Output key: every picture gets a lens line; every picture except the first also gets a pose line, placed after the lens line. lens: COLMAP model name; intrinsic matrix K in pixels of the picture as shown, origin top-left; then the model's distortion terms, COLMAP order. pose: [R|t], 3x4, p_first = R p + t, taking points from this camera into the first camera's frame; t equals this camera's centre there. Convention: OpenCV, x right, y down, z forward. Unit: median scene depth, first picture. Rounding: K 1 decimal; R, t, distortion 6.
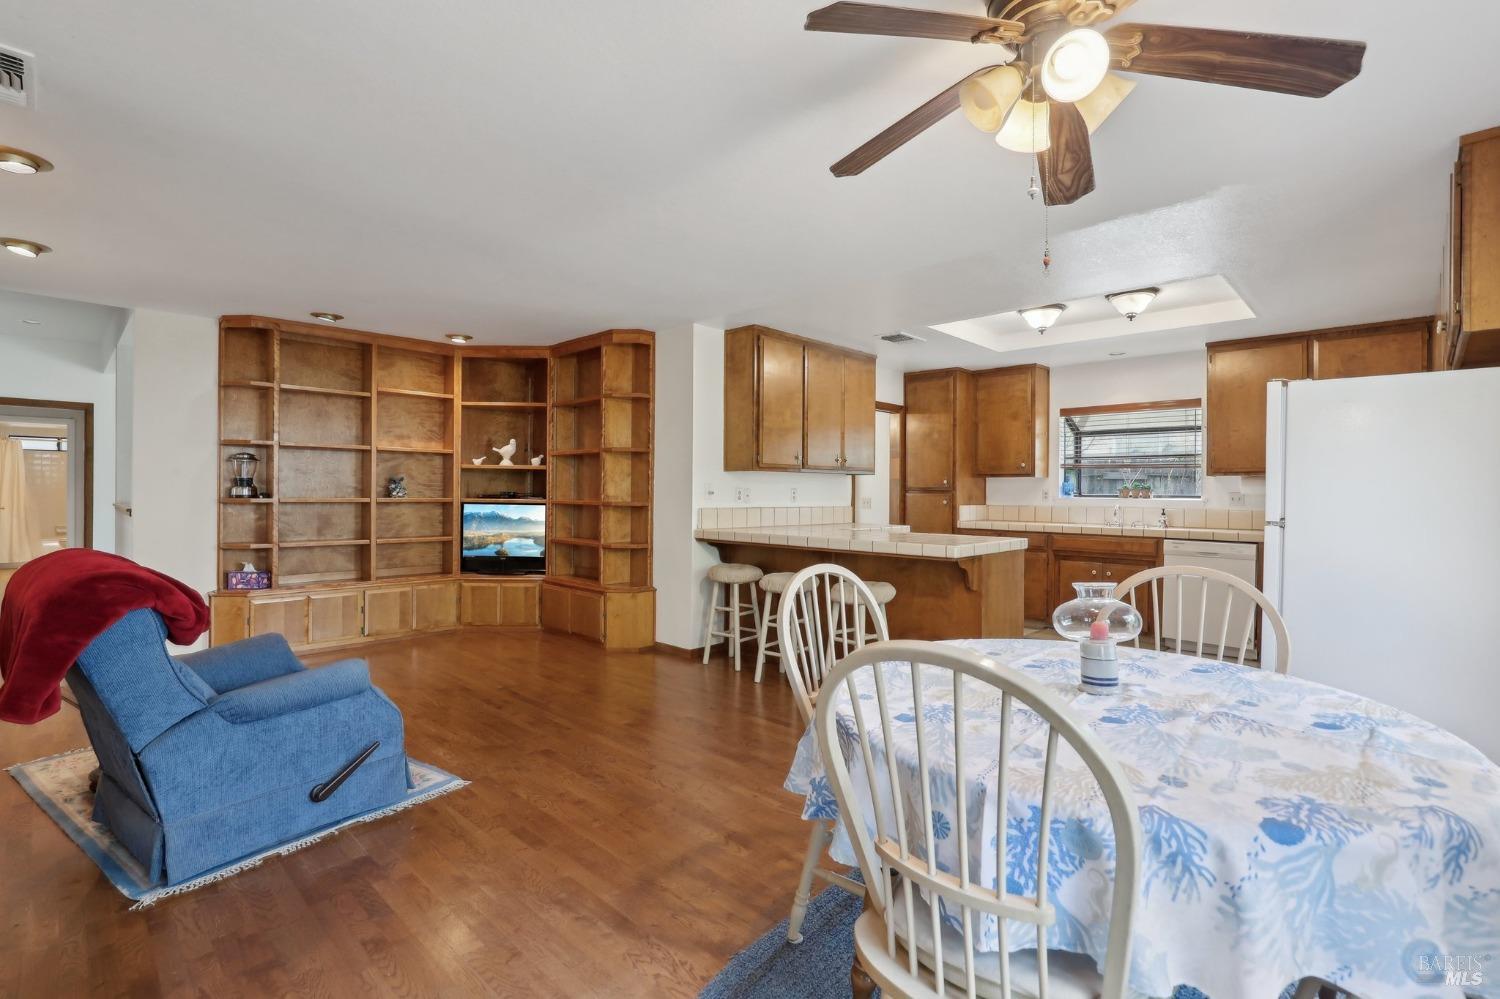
lens RADIAL K [[701.7, 0, 746.3], [0, 701.7, 490.1], [0, 0, 1]] dist [-0.006321, 0.001701]
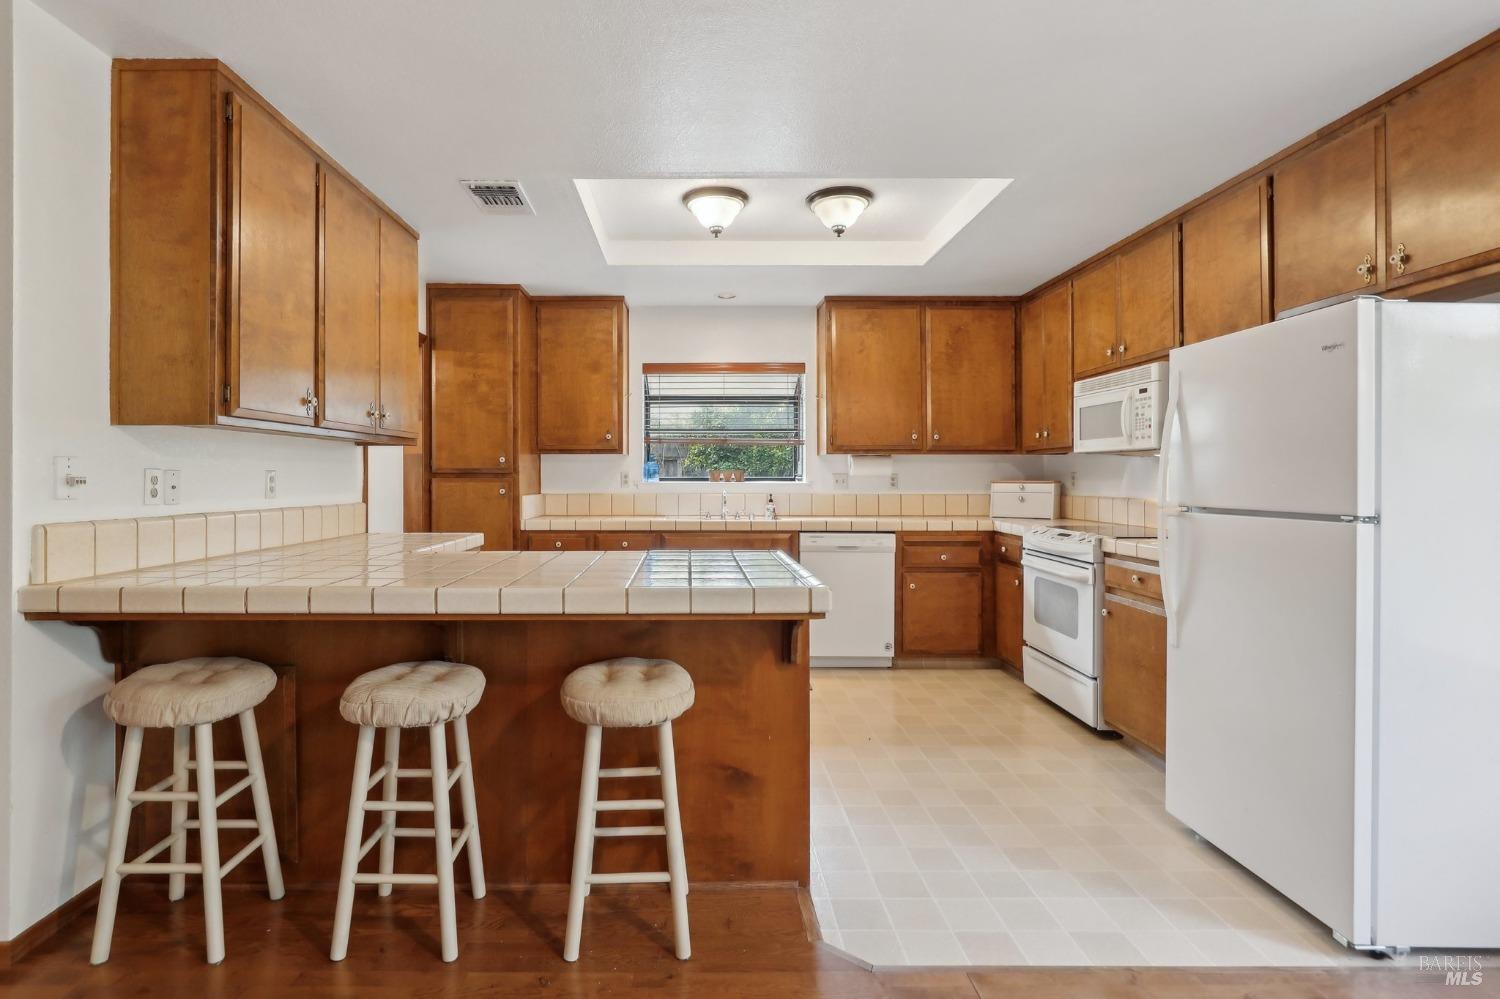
lens RADIAL K [[757.6, 0, 700.6], [0, 757.6, 478.1], [0, 0, 1]] dist [-0.003555, -0.001305]
pose [[0.719713, -0.008539, 0.694219, -0.080524], [0.004563, 0.999961, 0.007569, 0.000637], [-0.694257, -0.002280, 0.719724, 0.442868]]
